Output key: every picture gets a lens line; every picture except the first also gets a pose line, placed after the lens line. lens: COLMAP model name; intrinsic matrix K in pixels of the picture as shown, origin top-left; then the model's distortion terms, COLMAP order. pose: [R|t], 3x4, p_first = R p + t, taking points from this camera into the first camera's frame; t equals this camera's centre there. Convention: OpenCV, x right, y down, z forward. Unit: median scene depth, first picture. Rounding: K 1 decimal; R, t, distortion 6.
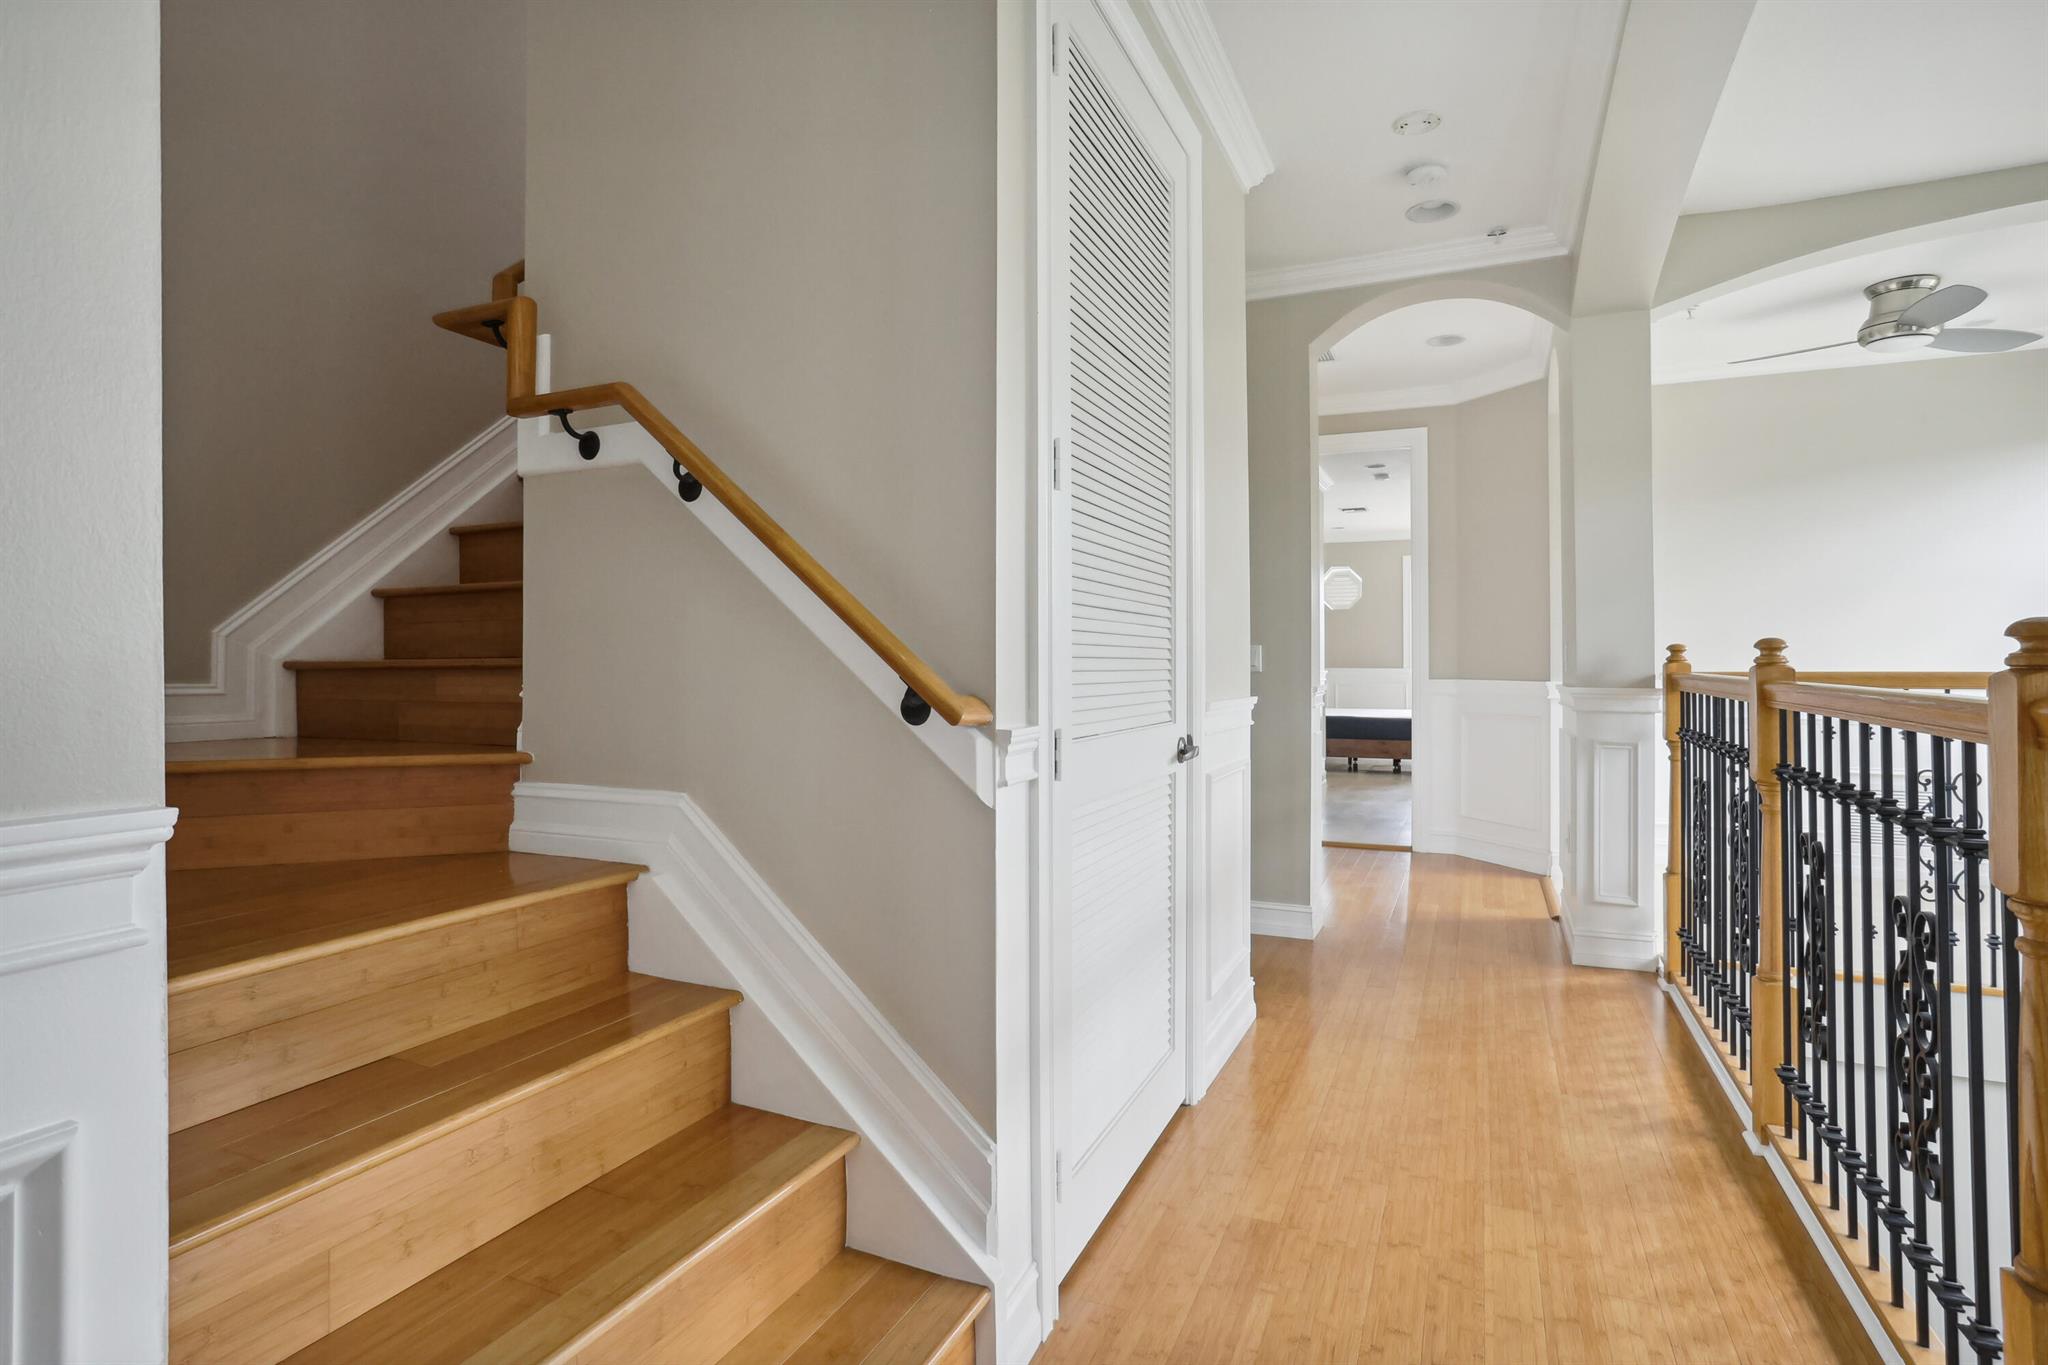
lens RADIAL K [[1014.3, 0, 1029.5], [0, 1014.3, 660.4], [0, 0, 1]] dist [-0.001636, -0.000111]
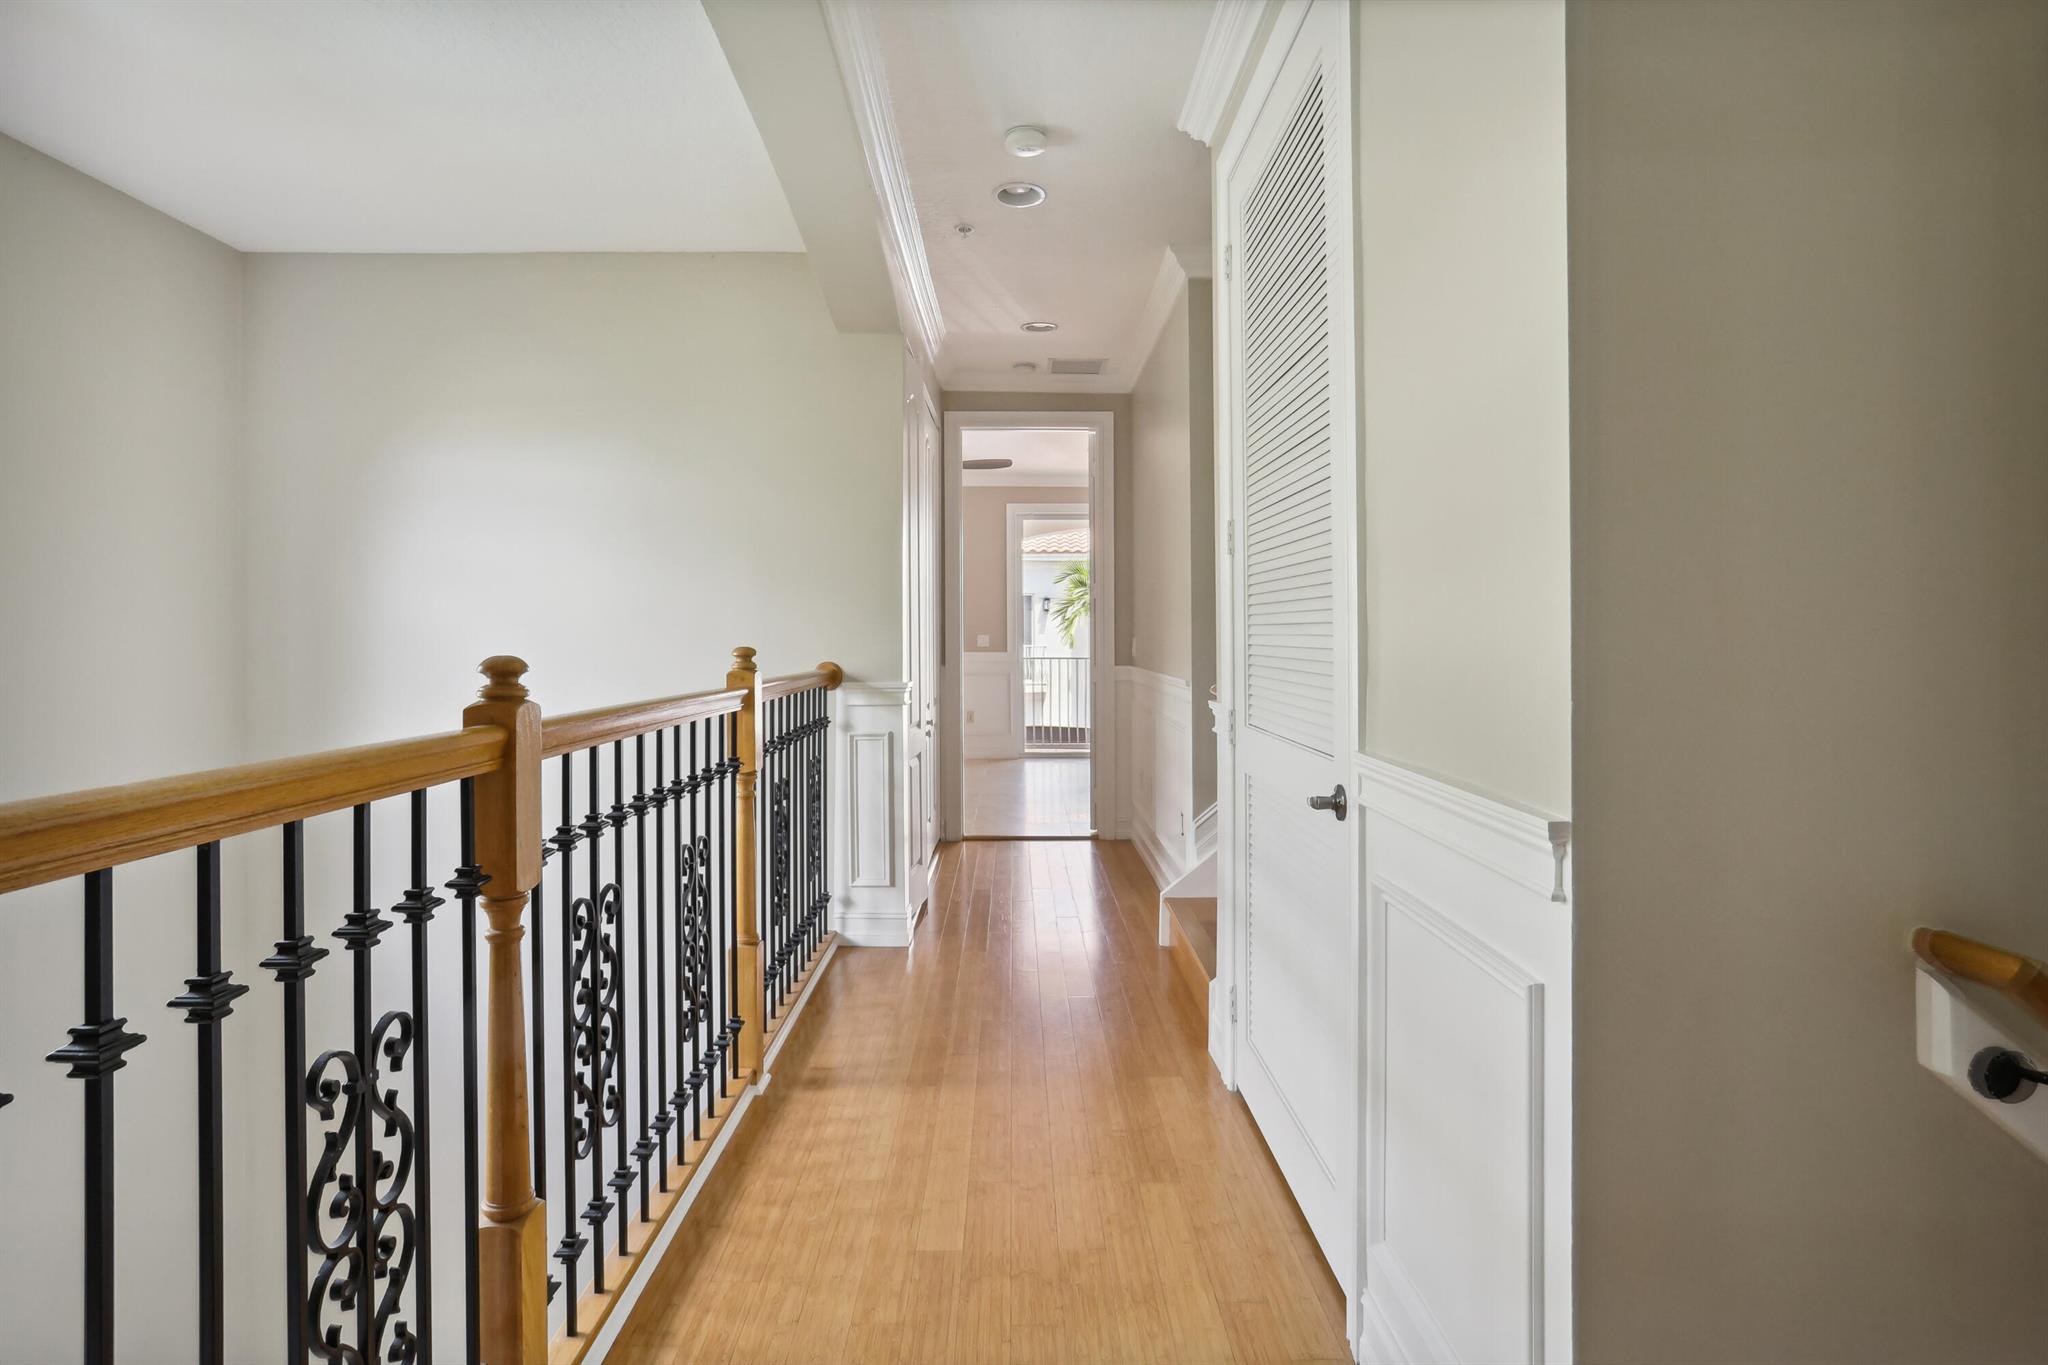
lens RADIAL K [[995.9, 0, 1028.8], [0, 995.9, 662.2], [0, 0, 1]] dist [-0.054609, 0.028825]
pose [[-0.907452, 0.023428, -0.419501, 0.782159], [0.023221, 0.999715, 0.005599, -0.016216], [0.419513, -0.004660, -0.907738, 1.904212]]
